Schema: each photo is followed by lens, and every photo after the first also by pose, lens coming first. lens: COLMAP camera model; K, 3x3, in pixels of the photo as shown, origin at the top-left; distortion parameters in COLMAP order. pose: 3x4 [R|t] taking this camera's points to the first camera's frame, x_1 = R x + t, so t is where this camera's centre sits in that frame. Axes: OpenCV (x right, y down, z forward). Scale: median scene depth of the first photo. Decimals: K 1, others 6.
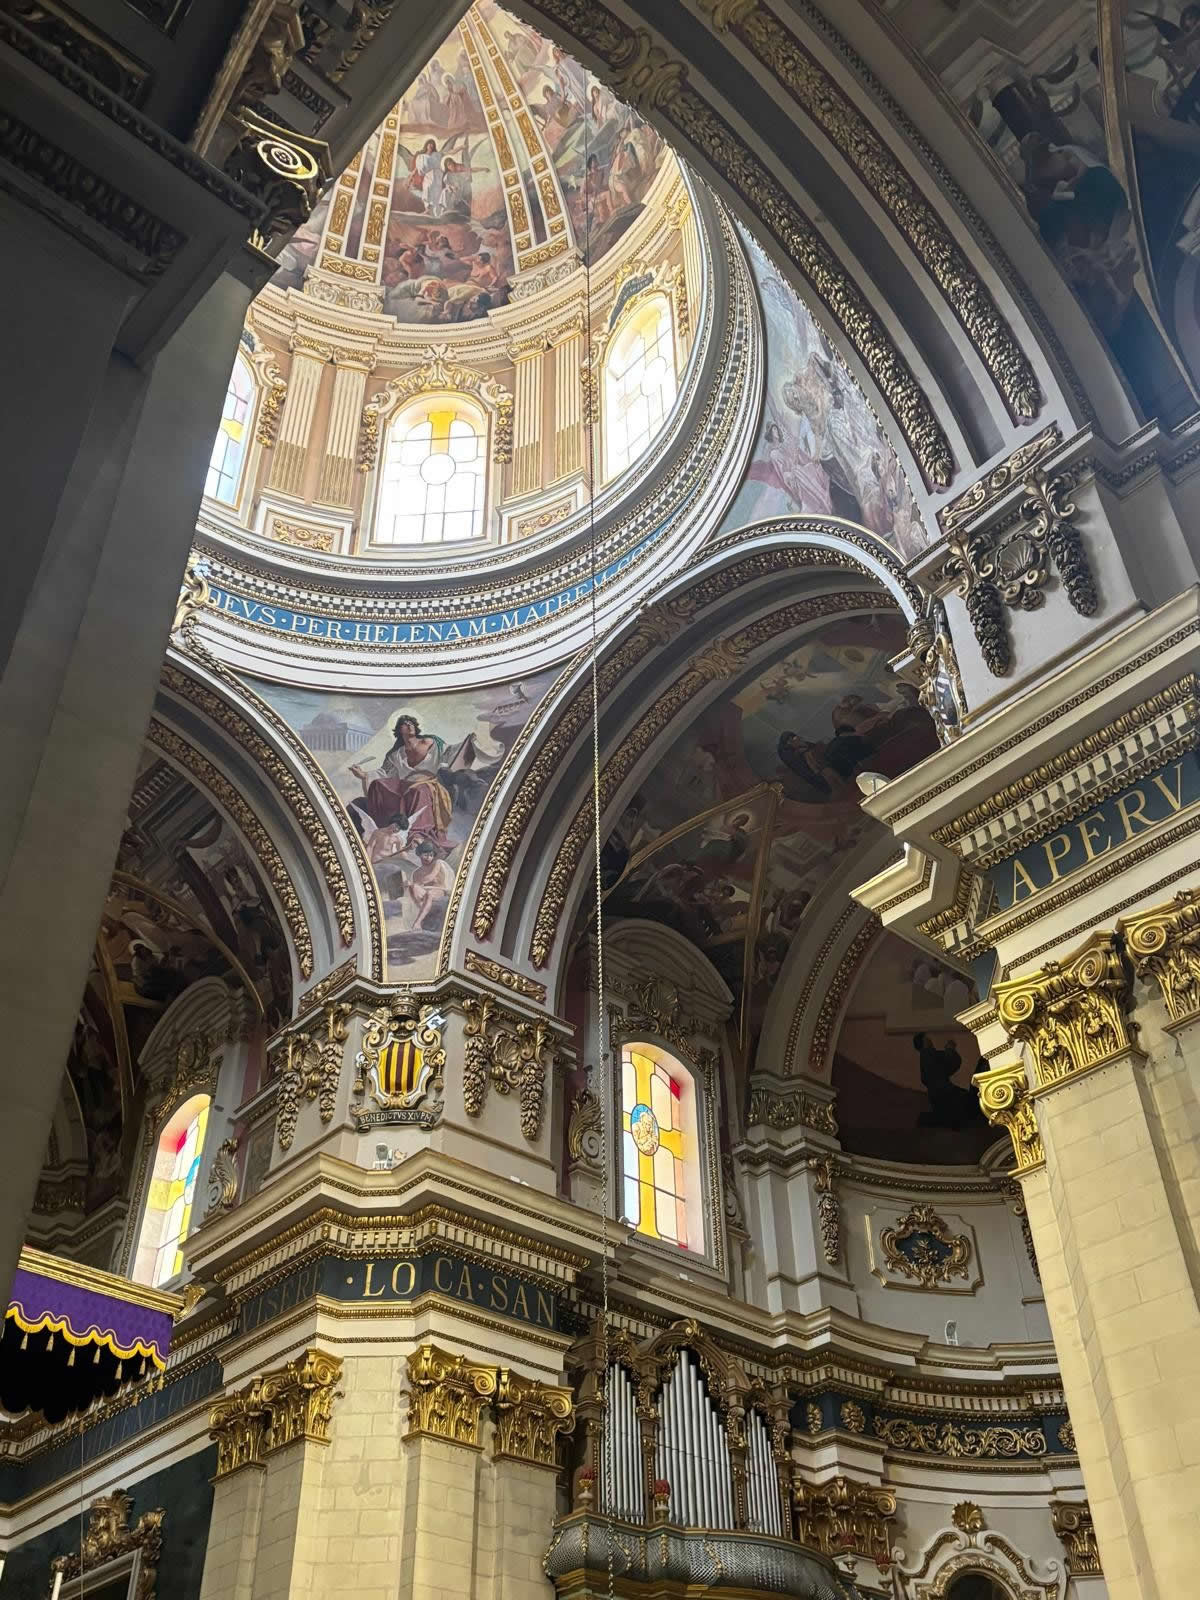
lens RADIAL K [[1544.6, 0, 587.8], [0, 1544.6, 804.1], [0, 0, 1]] dist [0.116305, -0.290032]
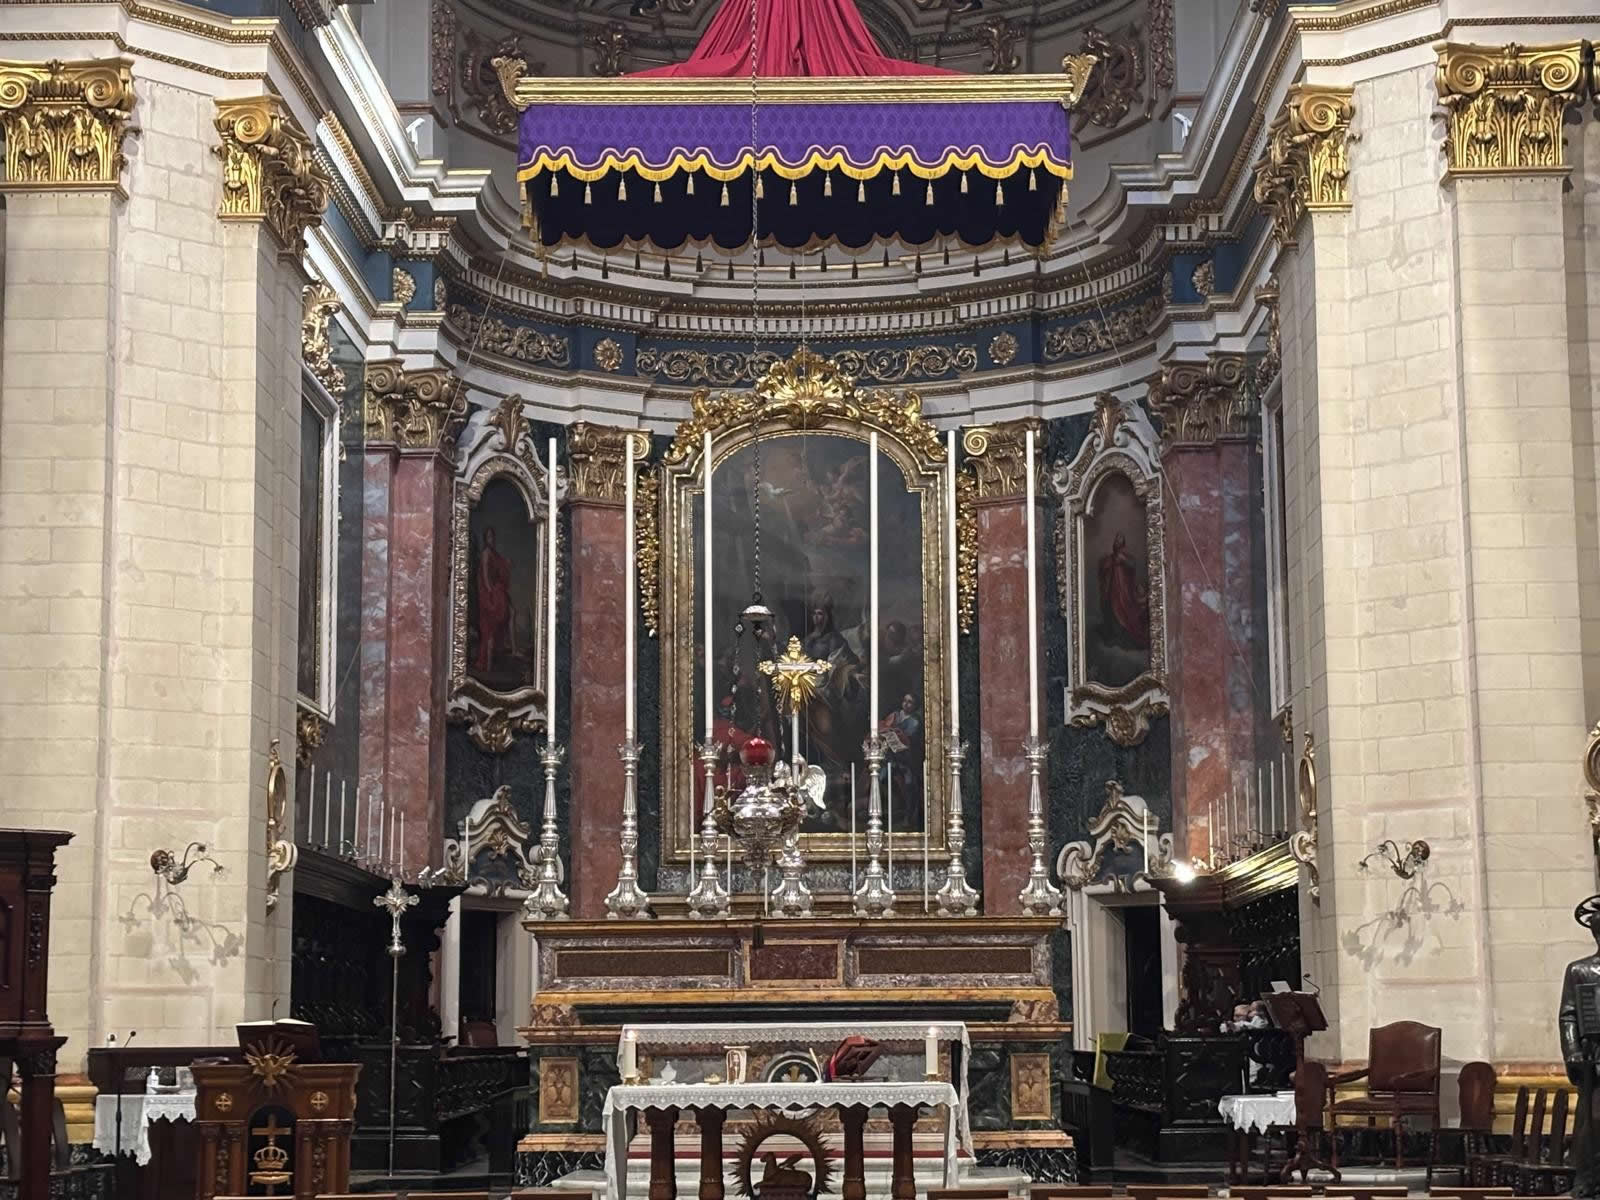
lens RADIAL K [[3066.7, 0, 808.1], [0, 3066.7, 571.7], [0, 0, 1]] dist [0.249925, -0.976987]
pose [[0.742267, -0.097400, -0.662988, 0.539697], [0.439630, 0.817474, 0.372104, -0.070777], [0.505733, -0.567670, 0.649604, -0.095017]]
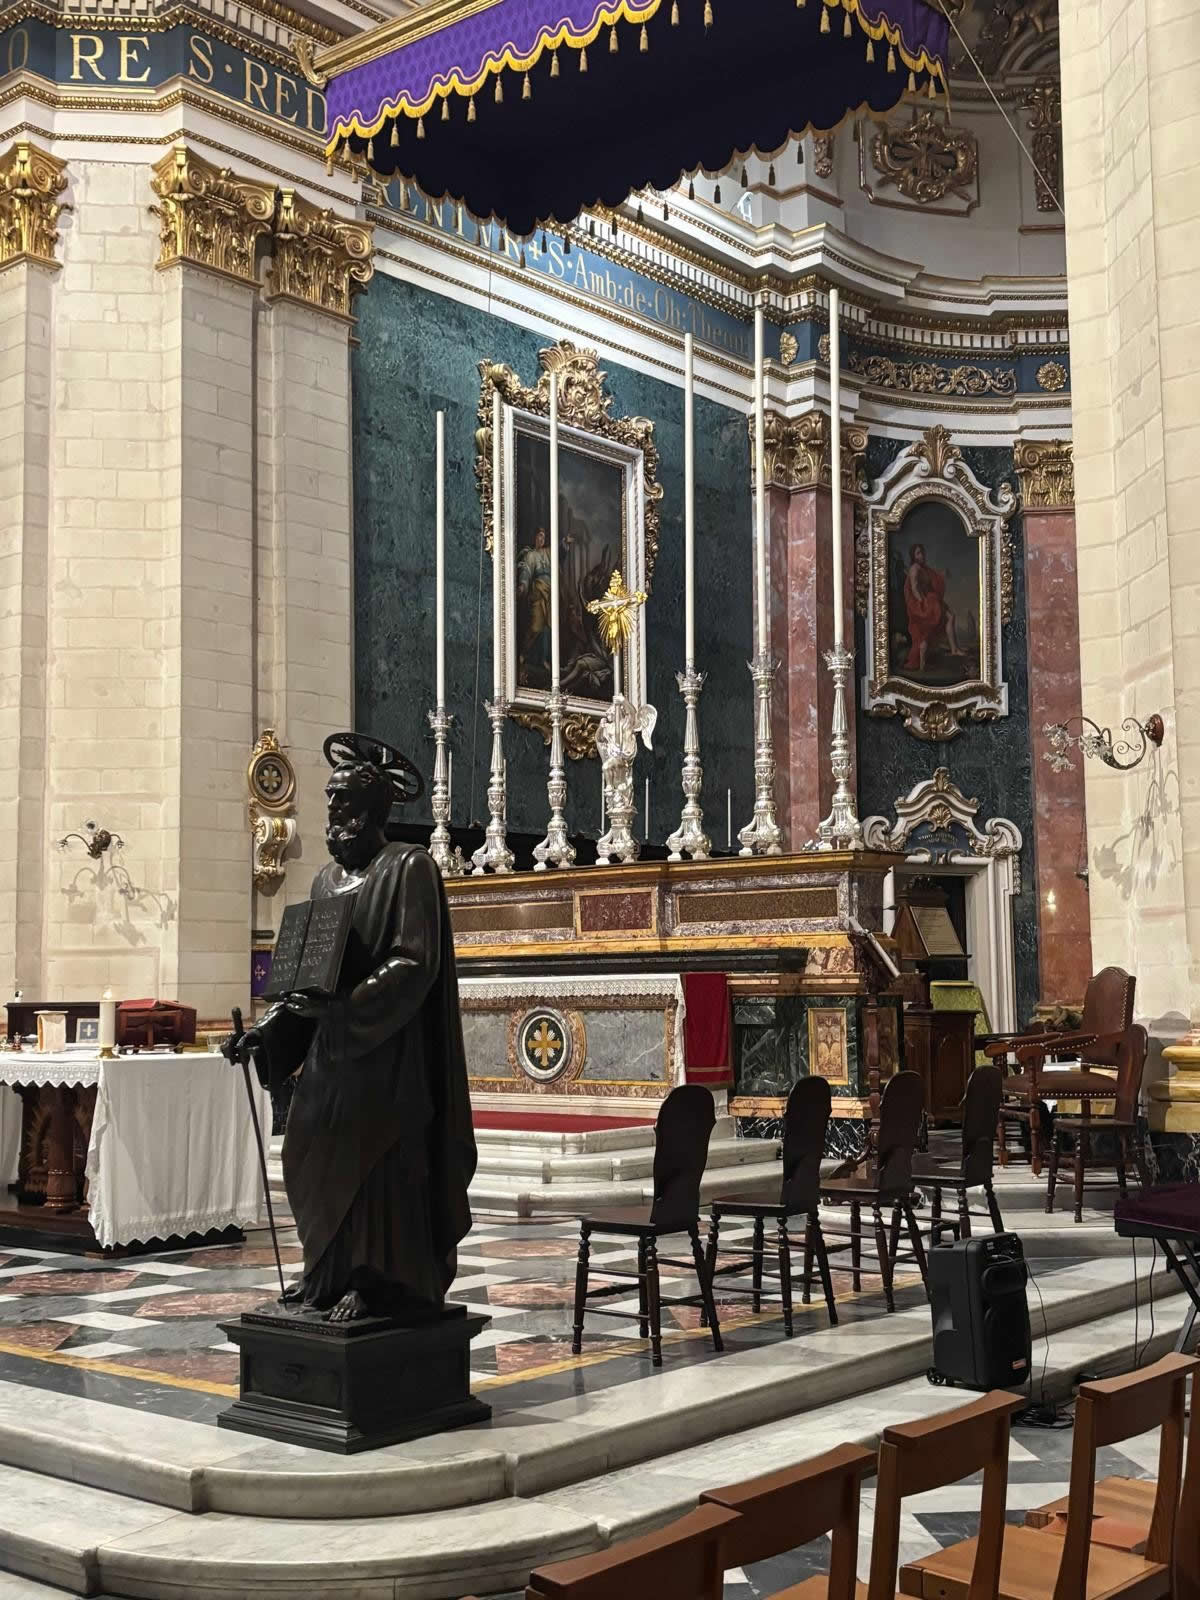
lens RADIAL K [[1849.6, 0, 600.0], [0, 1849.6, 800.0], [0, 0, 1]] dist [0.176692, -0.456028]
pose [[0.146655, -0.094890, -0.984626, 0.381587], [0.656716, 0.753717, 0.025178, 0.510772], [0.739741, -0.650312, 0.172852, 0.575040]]
